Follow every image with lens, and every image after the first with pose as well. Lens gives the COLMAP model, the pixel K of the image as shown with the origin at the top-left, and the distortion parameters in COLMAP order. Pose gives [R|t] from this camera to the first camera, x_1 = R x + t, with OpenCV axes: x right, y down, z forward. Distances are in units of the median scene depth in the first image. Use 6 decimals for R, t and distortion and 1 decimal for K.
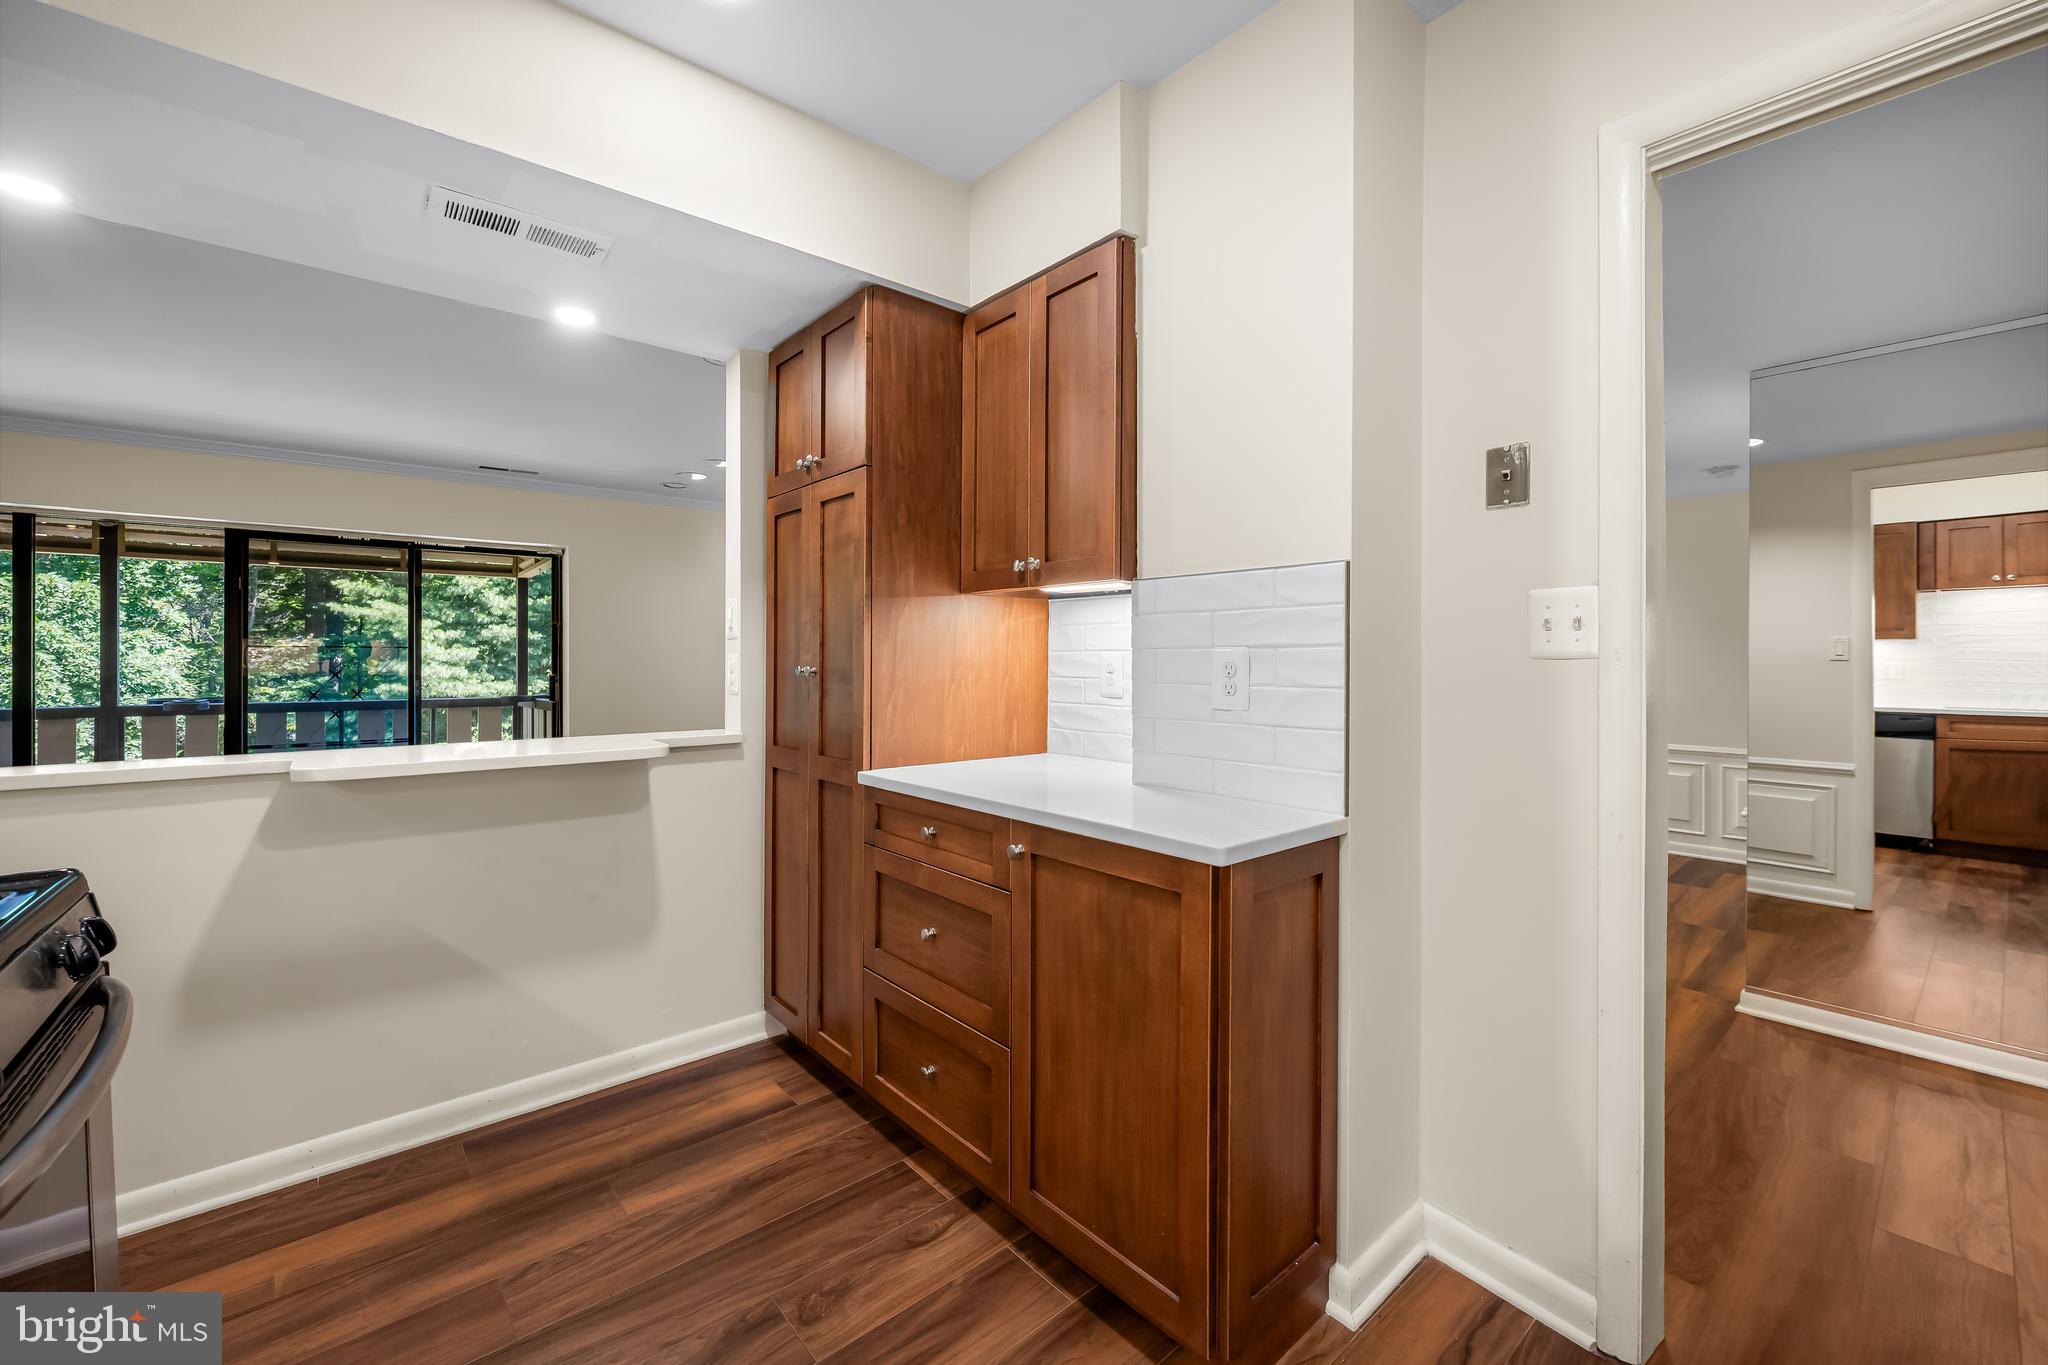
lens RADIAL K [[826.1, 0, 1021.6], [0, 826.1, 654.4], [0, 0, 1]] dist [-0.007846, -0.000182]
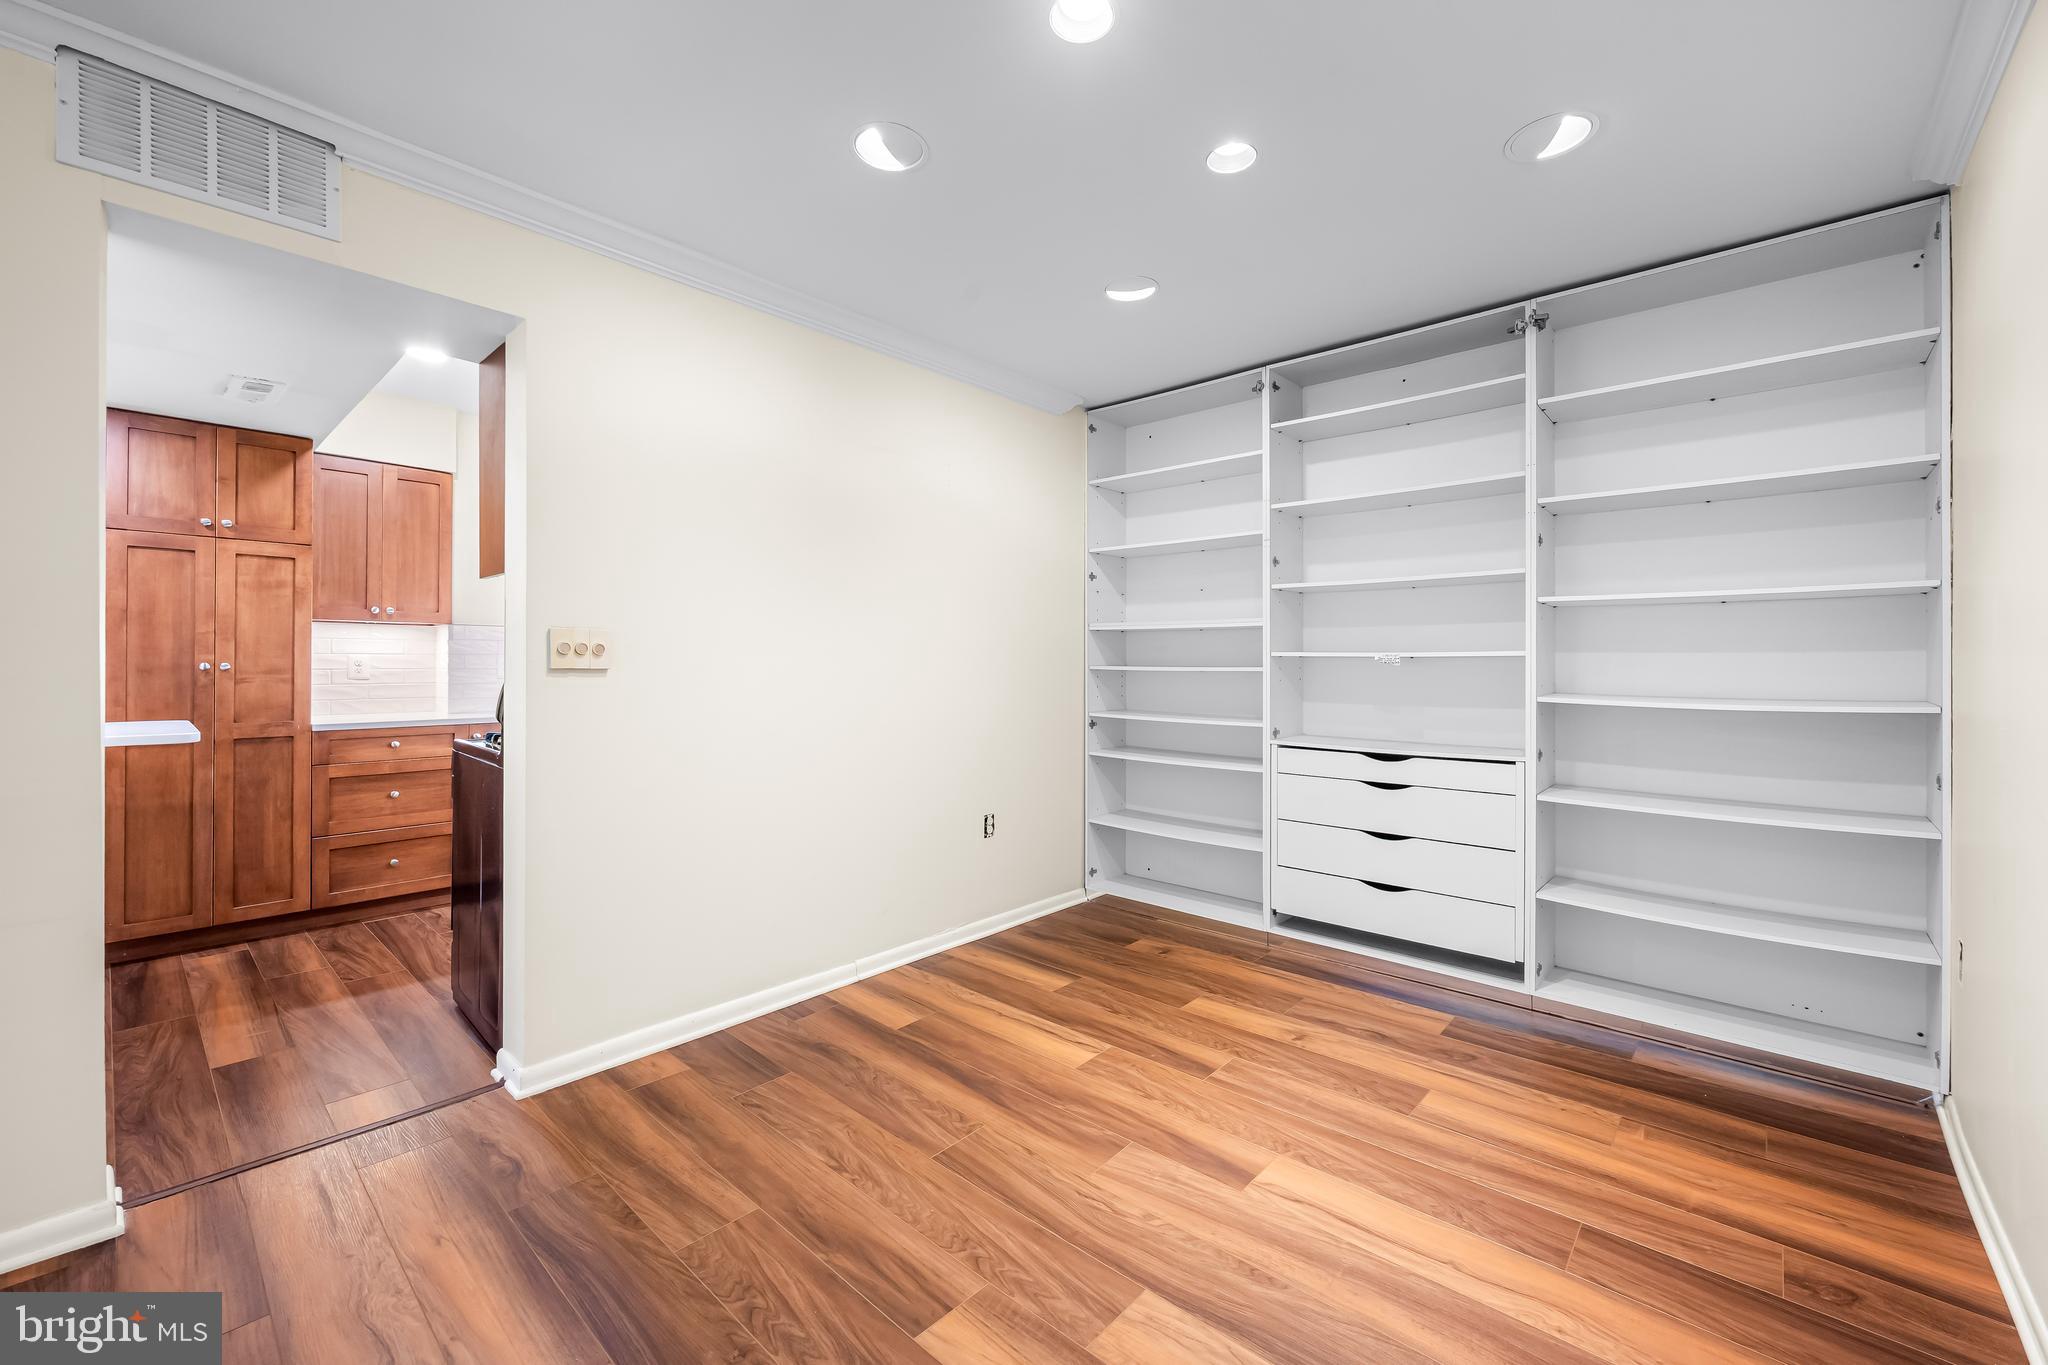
lens RADIAL K [[822.5, 0, 1025.7], [0, 822.5, 662.8], [0, 0, 1]] dist [-0.004719, -0.000095]
pose [[-0.137681, -0.006654, 0.990454, -1.973926], [-0.011167, 0.999924, 0.005166, -0.010628], [-0.990414, -0.010349, -0.137745, -0.218433]]
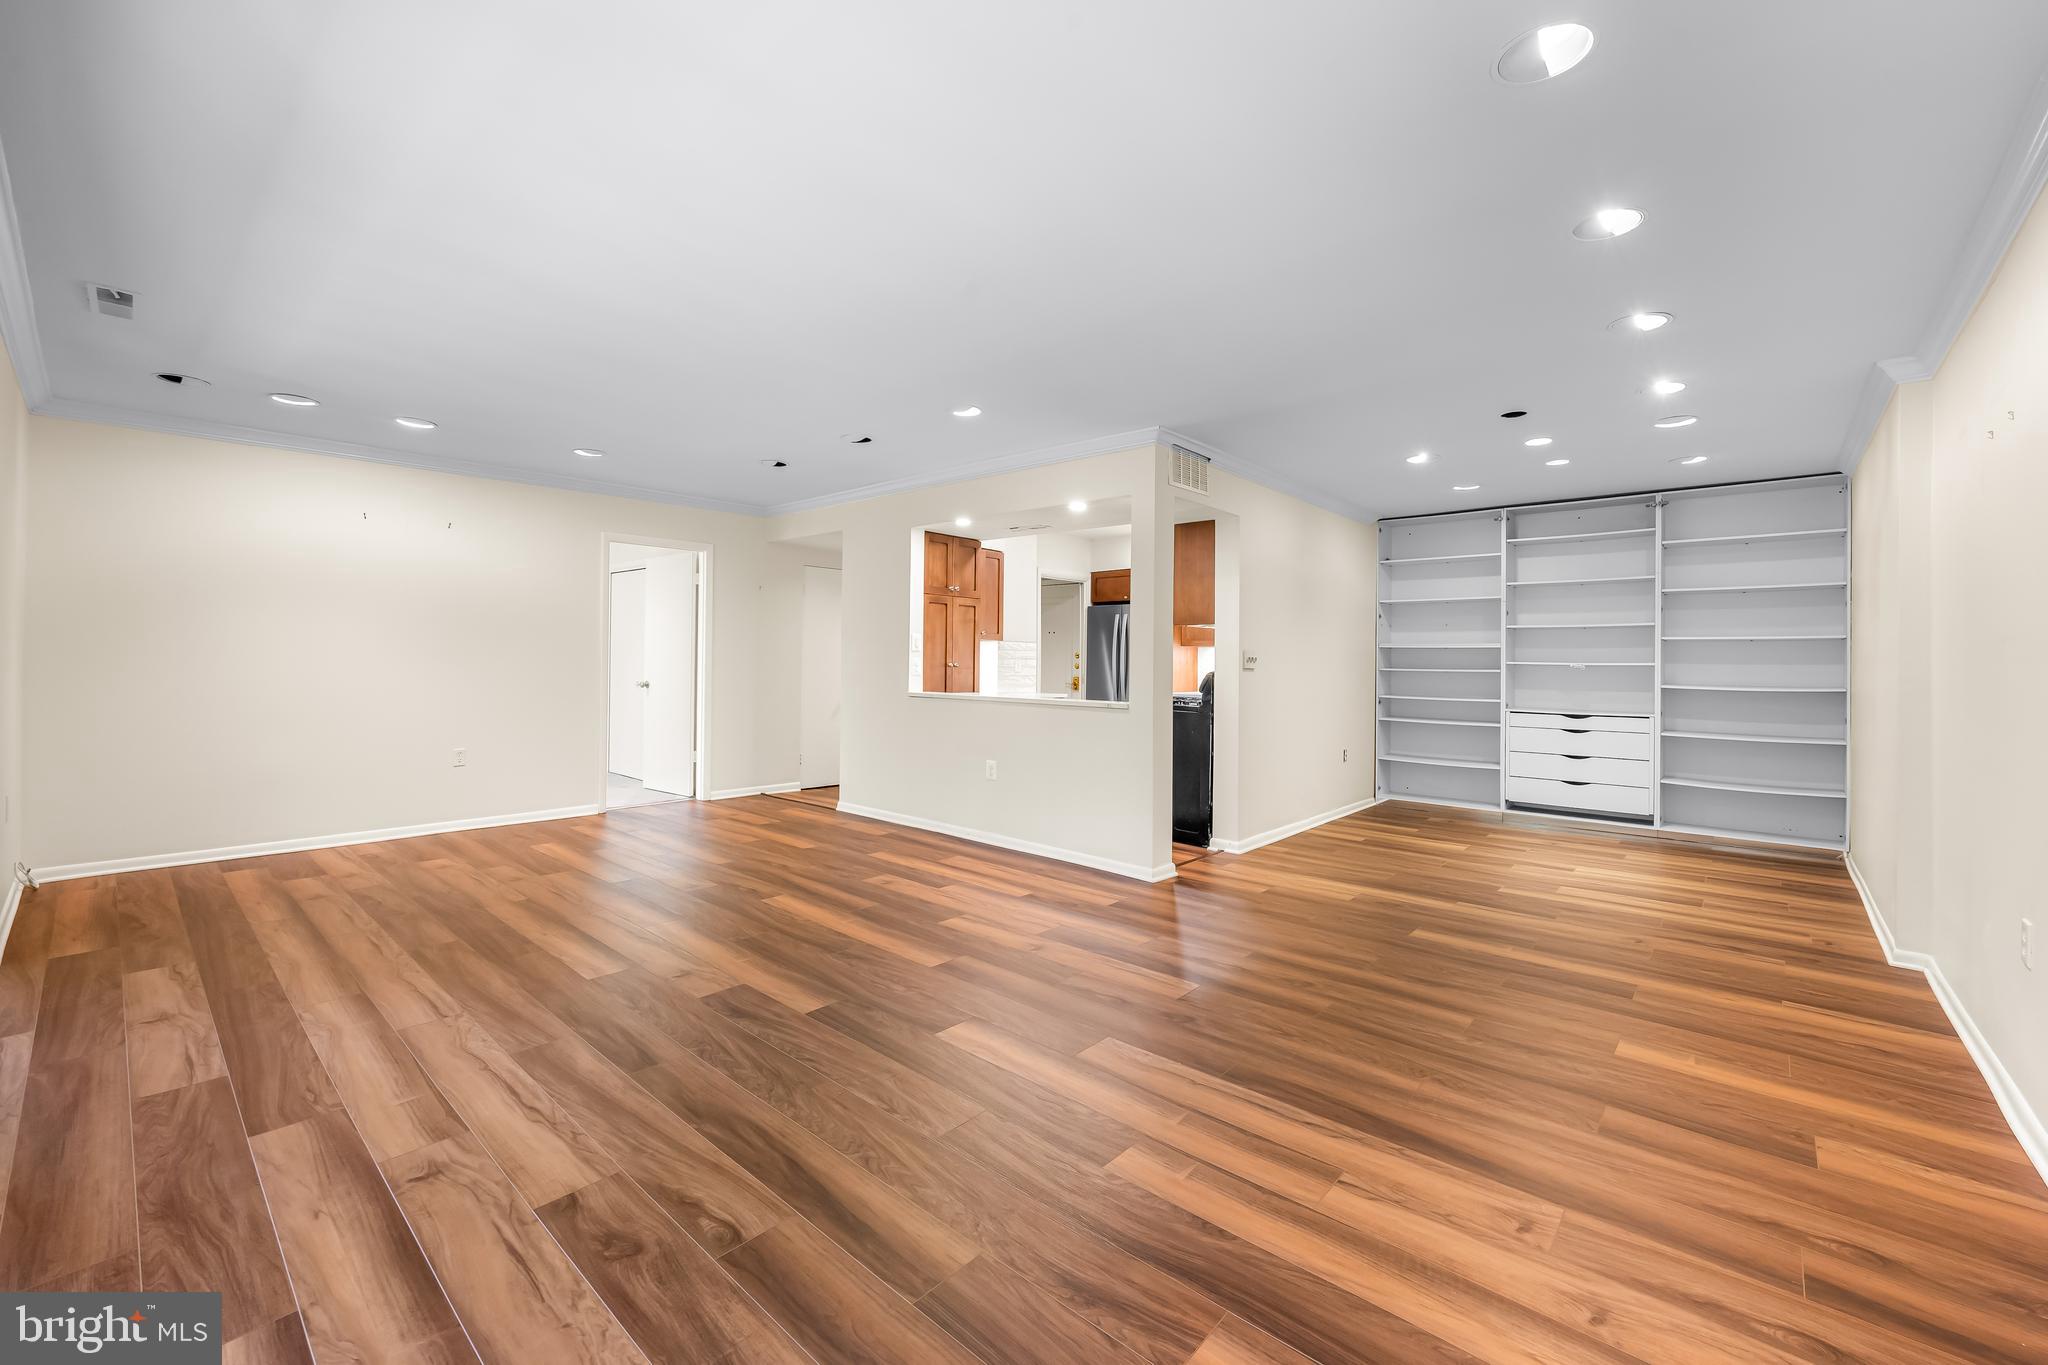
lens RADIAL K [[826.1, 0, 1021.6], [0, 826.1, 654.4], [0, 0, 1]] dist [-0.007846, -0.000182]
pose [[-0.138220, 0.002768, 0.990398, -3.139689], [-0.019744, 0.999790, -0.005549, -0.002297], [-0.990205, -0.020321, -0.138136, 1.215157]]
